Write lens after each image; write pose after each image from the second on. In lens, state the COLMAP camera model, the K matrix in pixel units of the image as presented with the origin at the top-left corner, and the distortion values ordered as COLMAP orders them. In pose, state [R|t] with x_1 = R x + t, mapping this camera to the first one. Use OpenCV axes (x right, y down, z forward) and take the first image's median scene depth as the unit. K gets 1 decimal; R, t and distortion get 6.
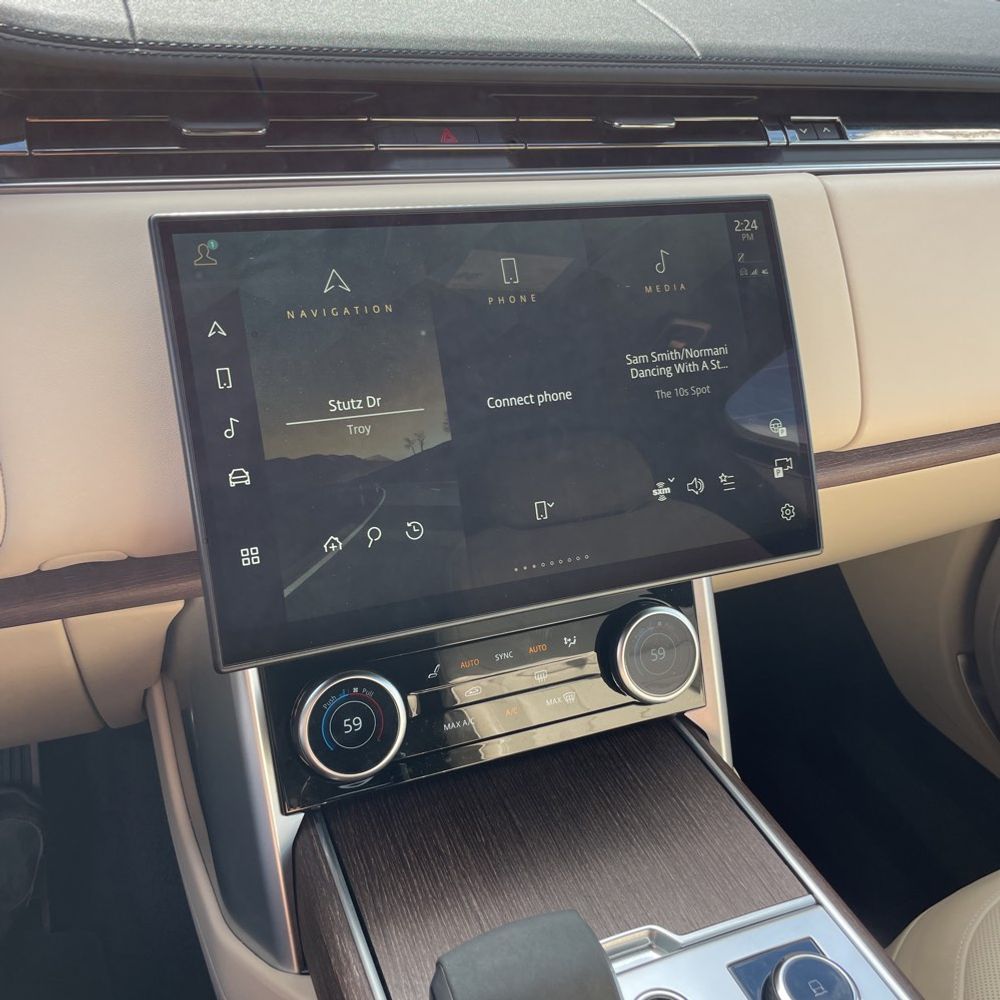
lens RADIAL K [[1009.0, 0, 504.5], [0, 1009.0, 484.5], [0, 0, 1]] dist [0.069359, -0.090937]
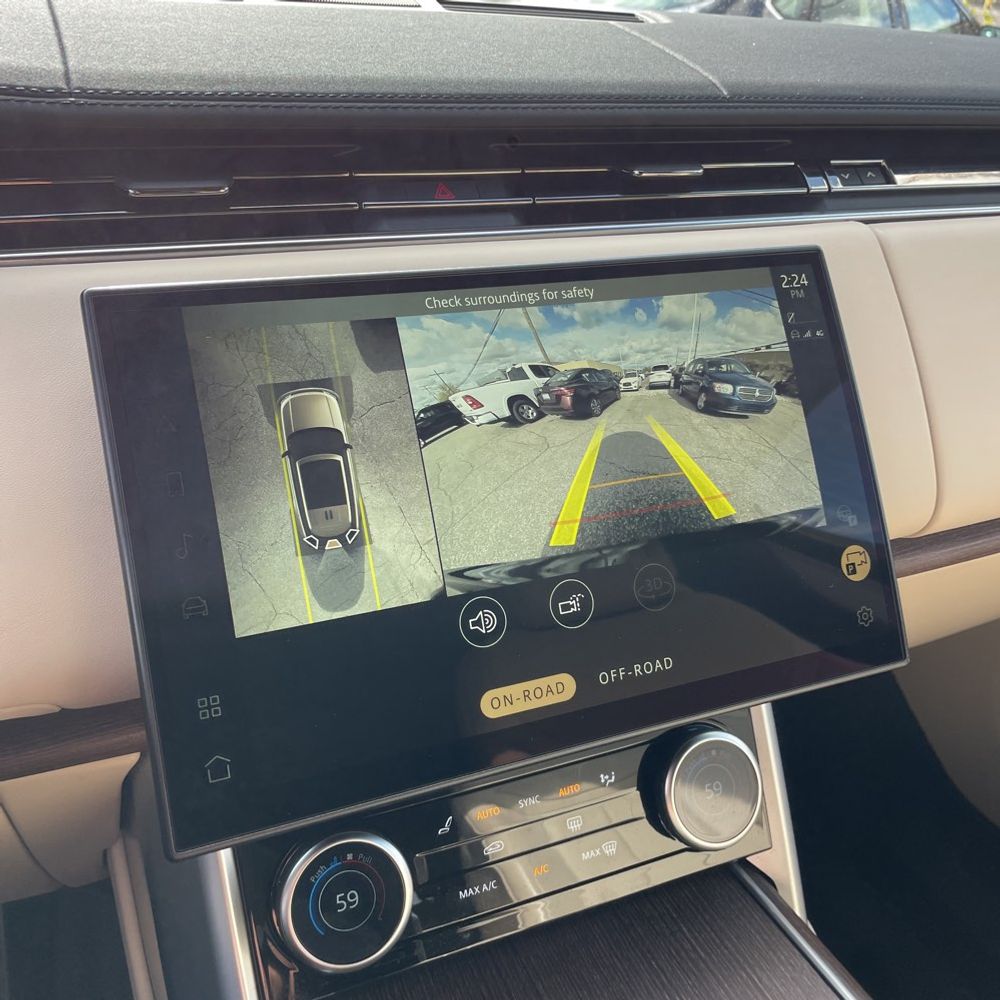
lens RADIAL K [[1009.0, 0, 504.5], [0, 1009.0, 484.5], [0, 0, 1]] dist [0.069359, -0.090937]
pose [[0.999403, -0.034467, -0.002383, -0.010285], [0.034193, 0.996631, -0.074552, -0.028316], [0.004944, 0.074426, 0.997214, 0.157274]]
